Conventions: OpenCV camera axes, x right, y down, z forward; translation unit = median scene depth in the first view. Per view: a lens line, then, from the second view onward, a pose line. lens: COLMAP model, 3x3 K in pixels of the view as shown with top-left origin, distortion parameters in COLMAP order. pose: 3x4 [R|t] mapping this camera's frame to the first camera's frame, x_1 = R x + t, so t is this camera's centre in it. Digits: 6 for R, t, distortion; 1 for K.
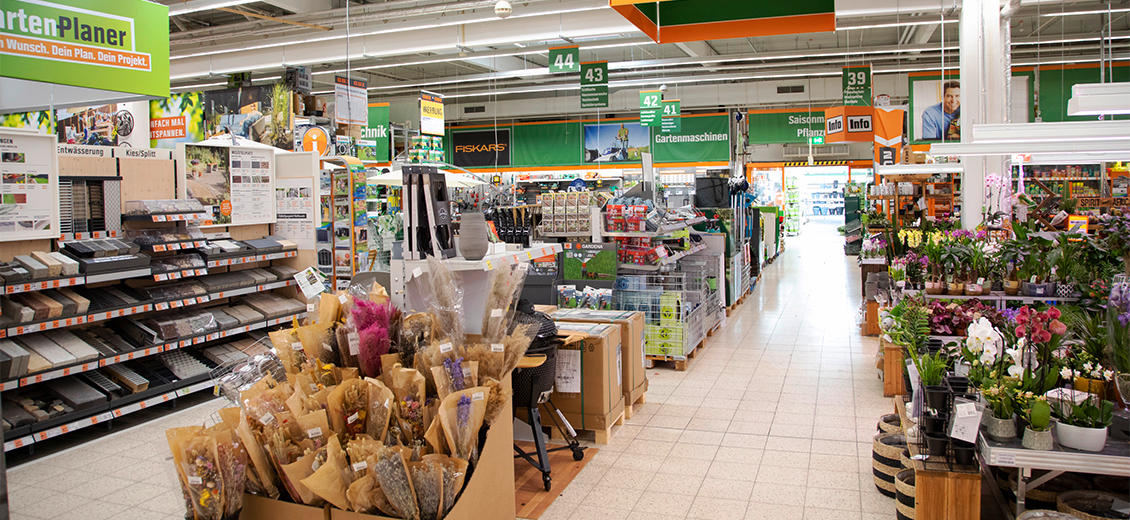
lens RADIAL K [[773.8, 0, 562.3], [0, 773.8, 226.3], [0, 0, 1]] dist [-0.138472, 0.059790]
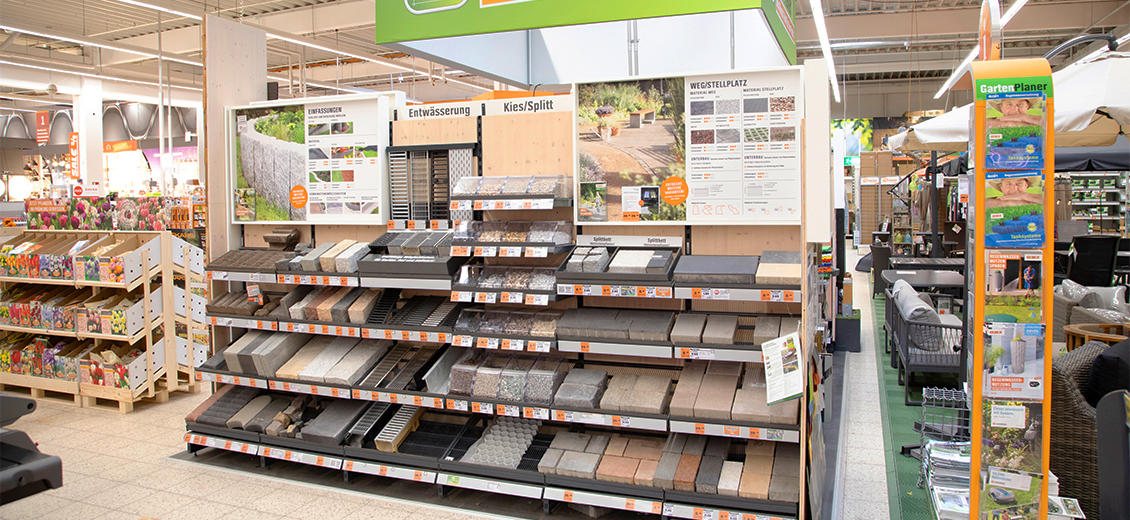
lens RADIAL K [[773.8, 0, 562.3], [0, 773.8, 226.3], [0, 0, 1]] dist [-0.138472, 0.059790]
pose [[-0.023634, 0.053721, -0.998276, 0.126478], [-0.033666, 0.997946, 0.054501, -0.032182], [0.999154, 0.034896, -0.021776, 1.124148]]
